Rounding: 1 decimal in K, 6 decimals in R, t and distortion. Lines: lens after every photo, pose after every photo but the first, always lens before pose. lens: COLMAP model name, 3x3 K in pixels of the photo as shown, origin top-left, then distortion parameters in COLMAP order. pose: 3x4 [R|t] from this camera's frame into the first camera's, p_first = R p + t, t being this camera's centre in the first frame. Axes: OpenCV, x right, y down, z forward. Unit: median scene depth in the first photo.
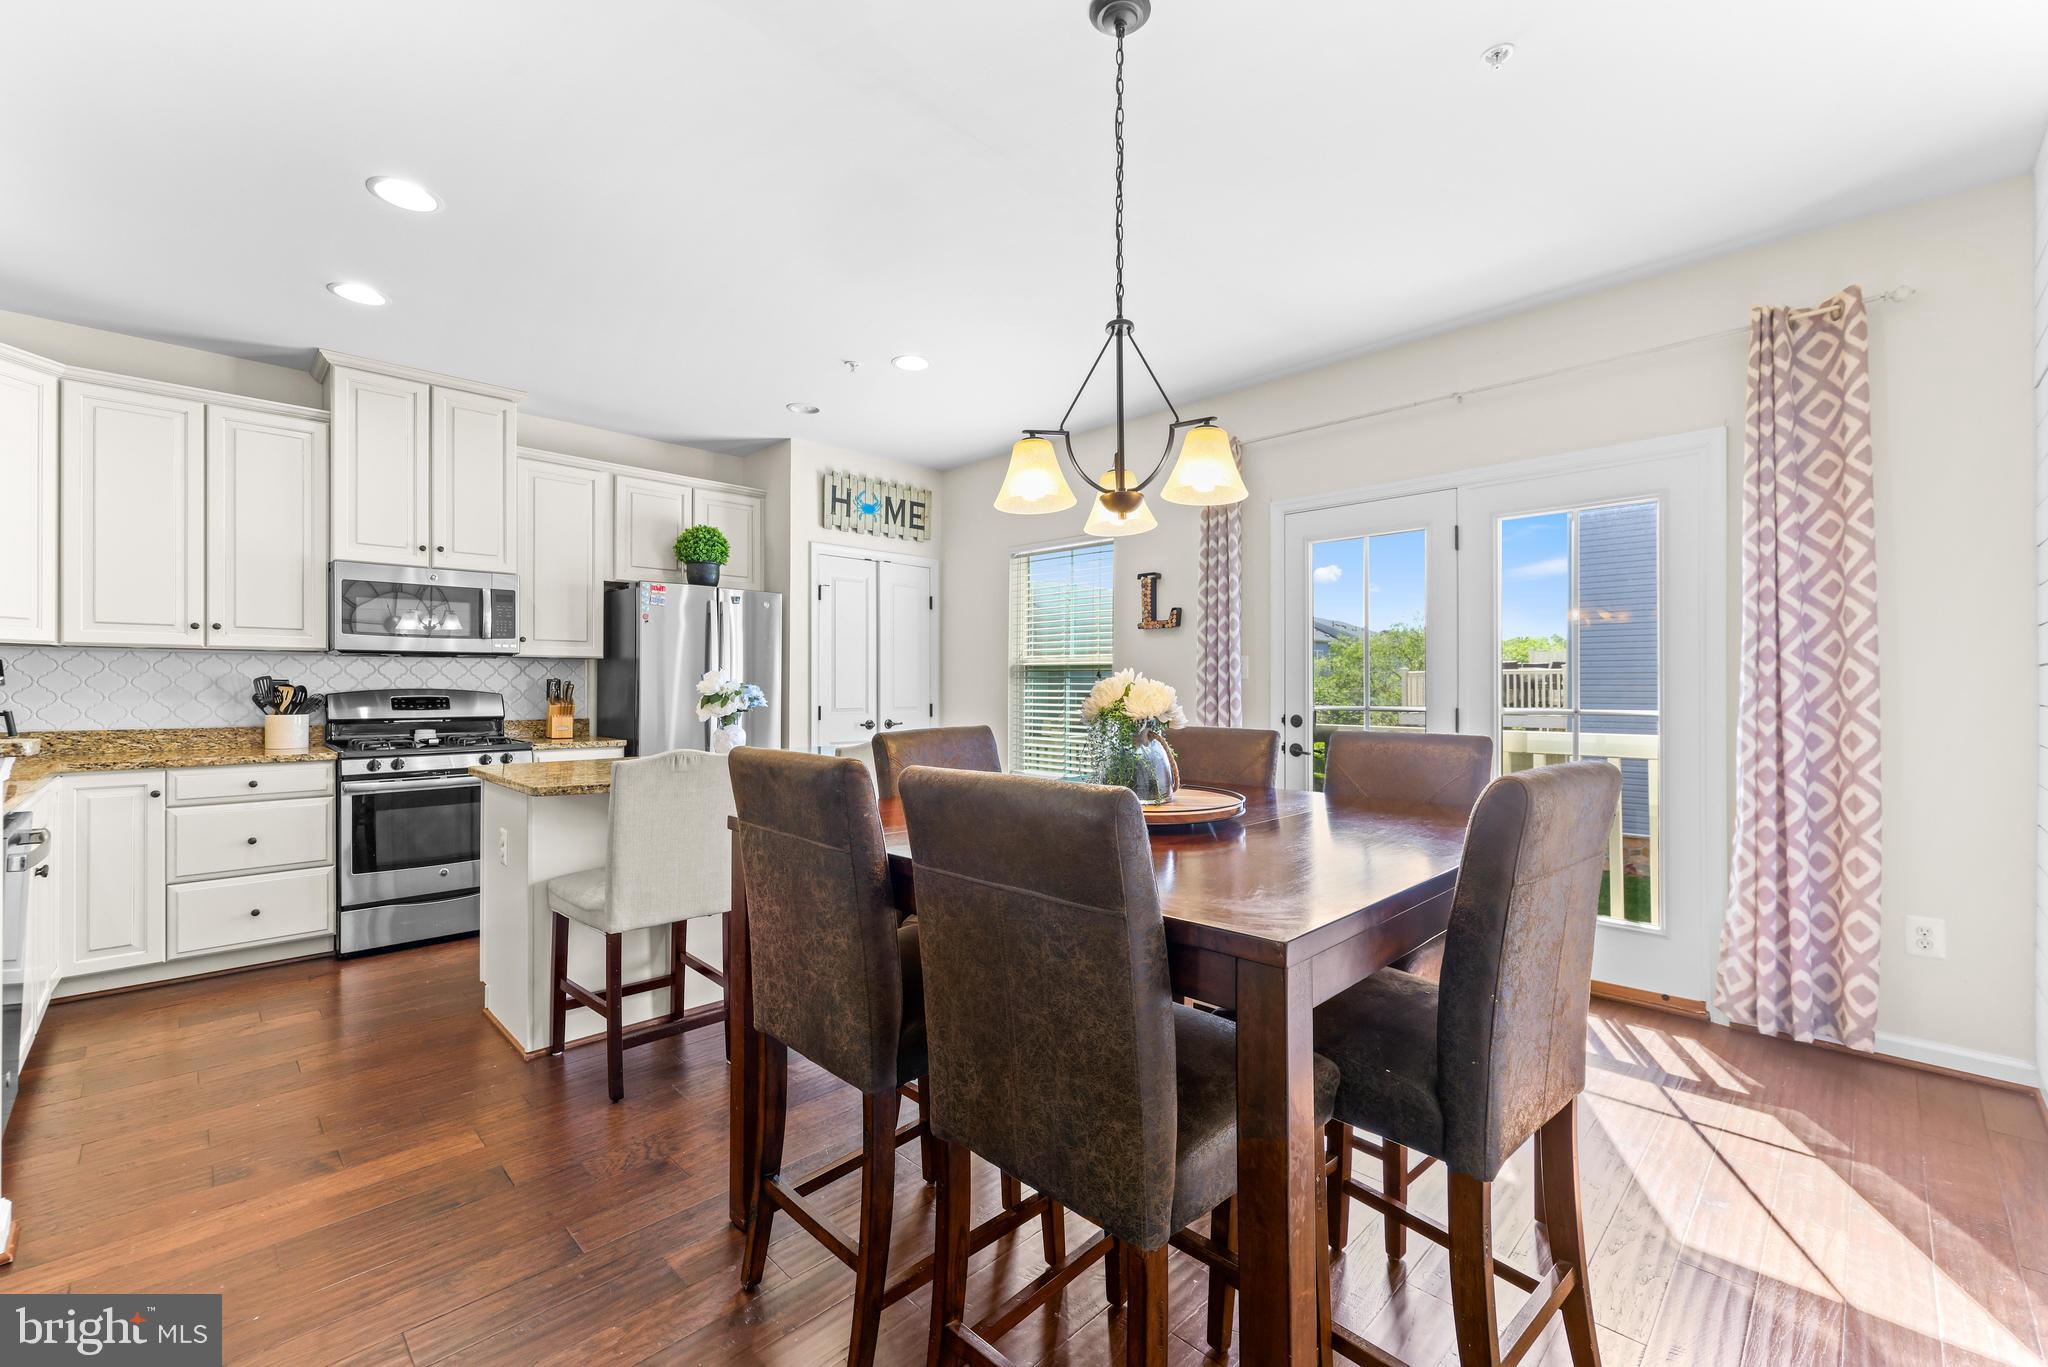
lens RADIAL K [[846.6, 0, 1016.6], [0, 846.6, 688.3], [0, 0, 1]] dist [0.003824, -0.000089]
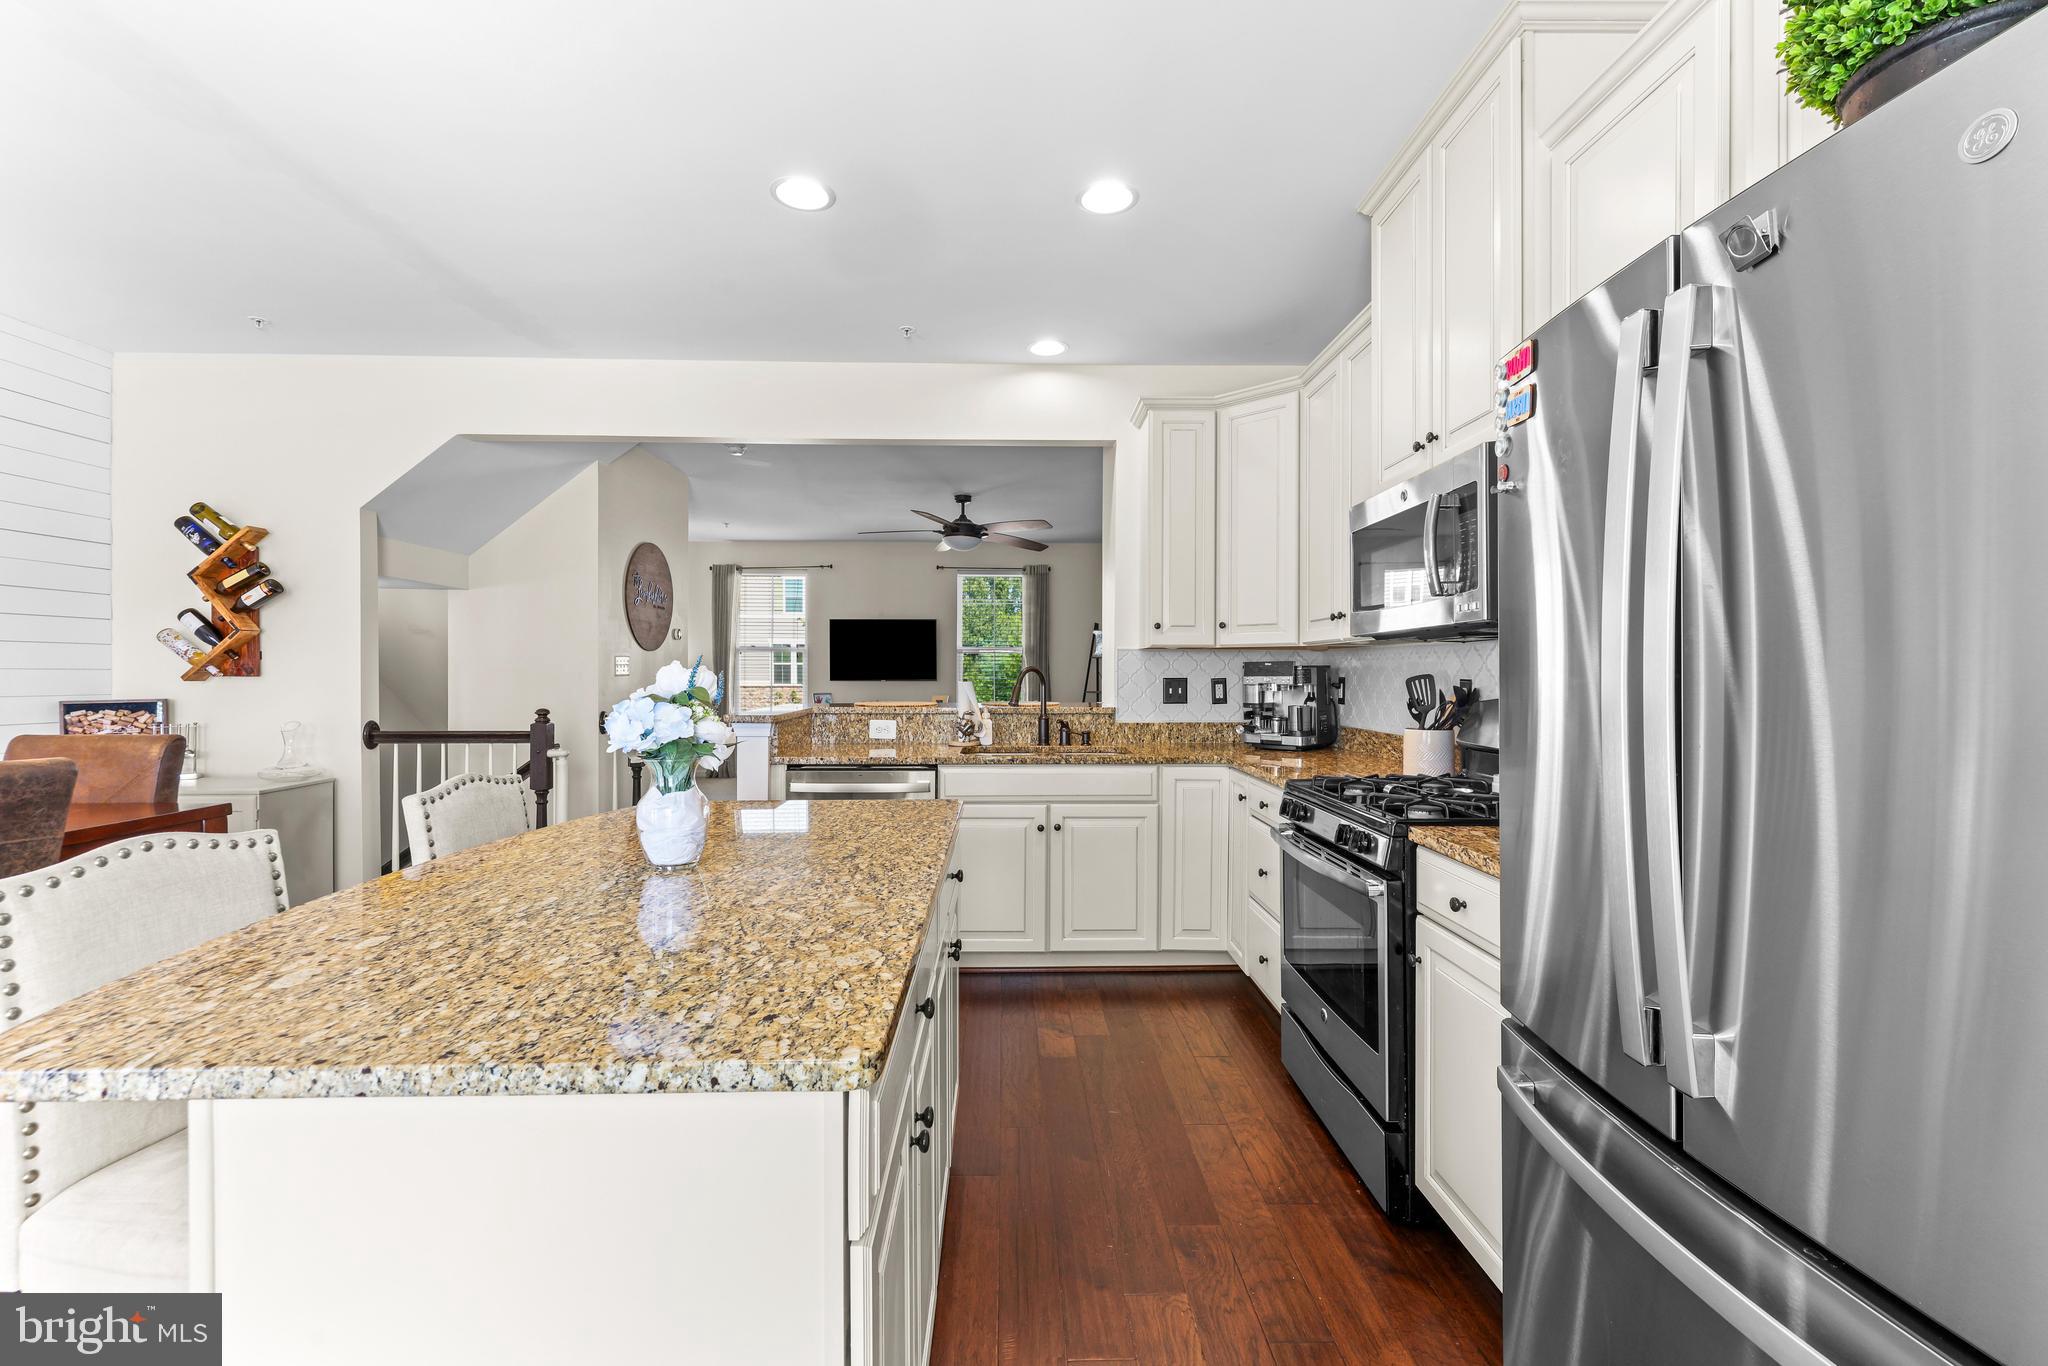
lens RADIAL K [[846.6, 0, 1027.1], [0, 846.6, 674.9], [0, 0, 1]] dist [0.003824, -0.000089]
pose [[-0.683744, 0.000407, -0.729722, -0.102326], [-0.004981, 0.999974, 0.005224, -0.013733], [0.729705, 0.007206, -0.683724, 1.069700]]
